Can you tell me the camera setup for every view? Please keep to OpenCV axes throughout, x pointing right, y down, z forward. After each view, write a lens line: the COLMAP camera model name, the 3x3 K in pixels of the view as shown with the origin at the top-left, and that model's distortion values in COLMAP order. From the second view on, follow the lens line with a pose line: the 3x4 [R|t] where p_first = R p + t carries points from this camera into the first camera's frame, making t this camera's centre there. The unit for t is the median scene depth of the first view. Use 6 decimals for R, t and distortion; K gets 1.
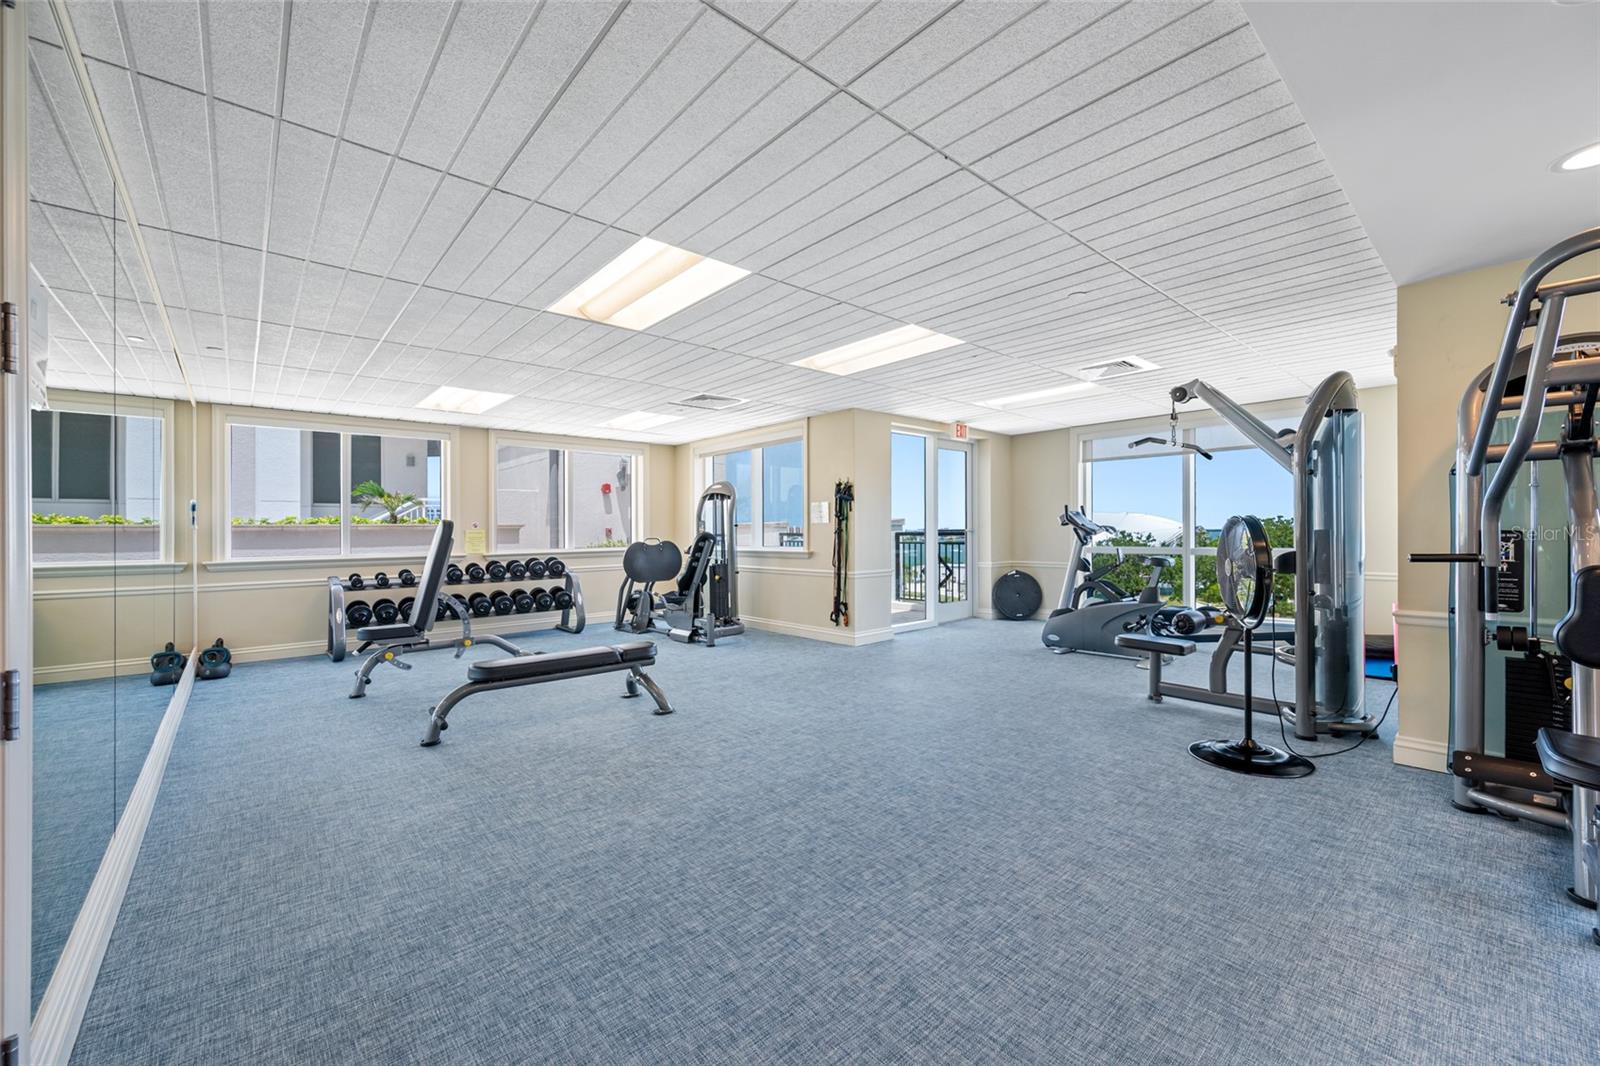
lens RADIAL K [[633.1, 0, 794.4], [0, 633.1, 533.3], [0, 0, 1]] dist [-0.003669, -0.000303]
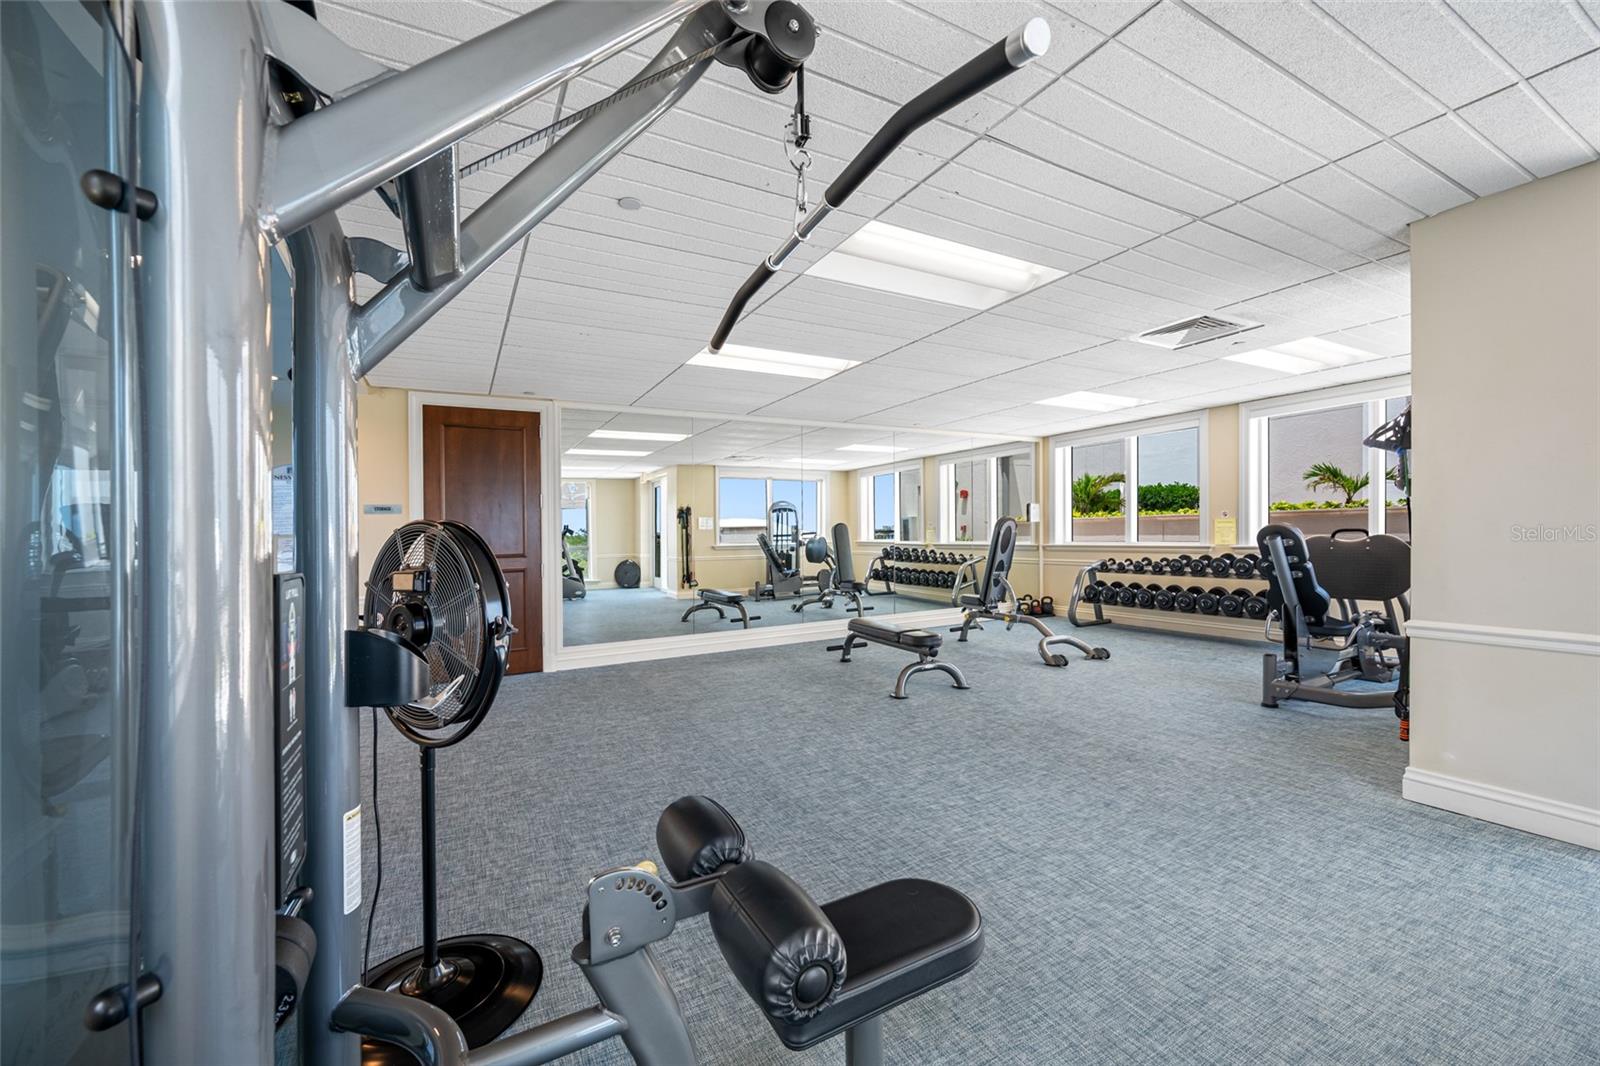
lens RADIAL K [[633.1, 0, 794.4], [0, 633.1, 533.3], [0, 0, 1]] dist [-0.003669, -0.000303]
pose [[-0.212959, 0.016327, -0.976925, 0.968914], [0.008423, 0.999854, 0.014874, -0.015510], [0.977025, -0.005061, -0.213065, 0.936178]]
